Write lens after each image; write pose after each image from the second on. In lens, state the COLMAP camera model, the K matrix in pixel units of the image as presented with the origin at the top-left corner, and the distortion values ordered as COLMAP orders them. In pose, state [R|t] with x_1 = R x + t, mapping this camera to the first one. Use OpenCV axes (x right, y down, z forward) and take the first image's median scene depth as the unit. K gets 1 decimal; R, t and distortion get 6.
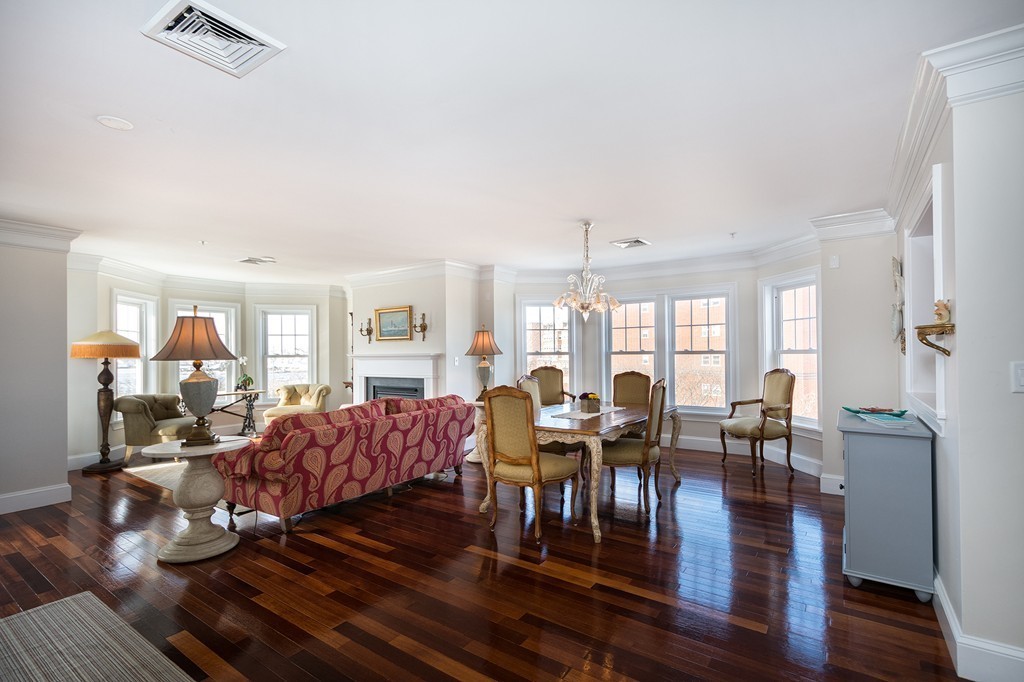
lens RADIAL K [[447.4, 0, 527.7], [0, 447.4, 349.8], [0, 0, 1]] dist [0.014727, -0.020385]
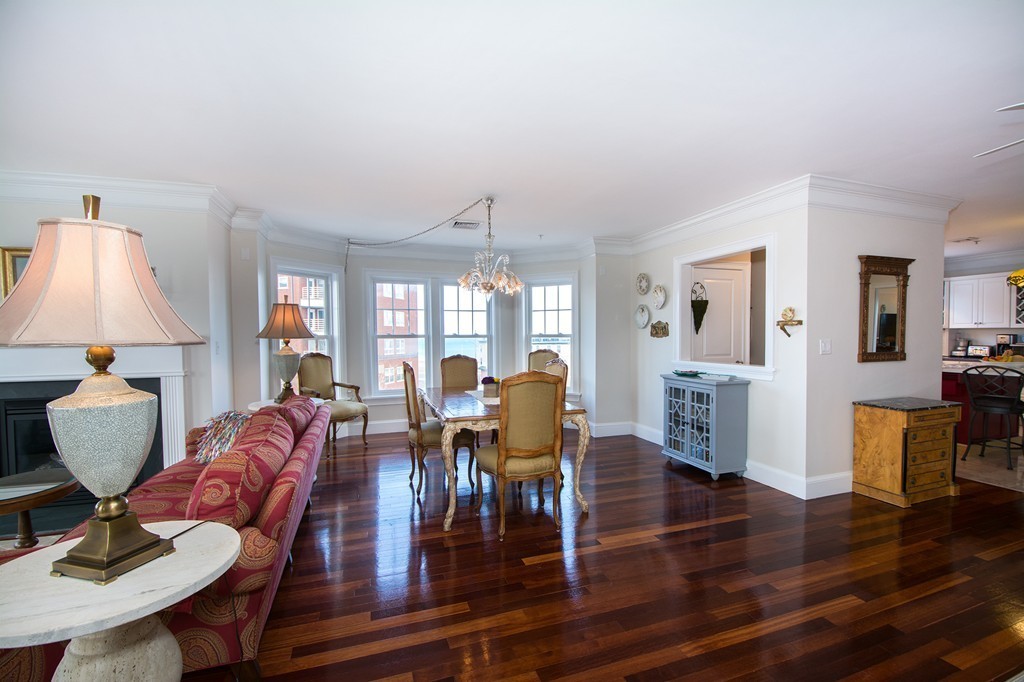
lens RADIAL K [[447.4, 0, 527.7], [0, 447.4, 349.8], [0, 0, 1]] dist [0.014727, -0.020385]
pose [[0.599776, -0.018807, 0.799947, -0.376615], [-0.007571, 0.999546, 0.029176, 0.005629], [-0.800133, -0.023555, 0.599361, 0.230330]]
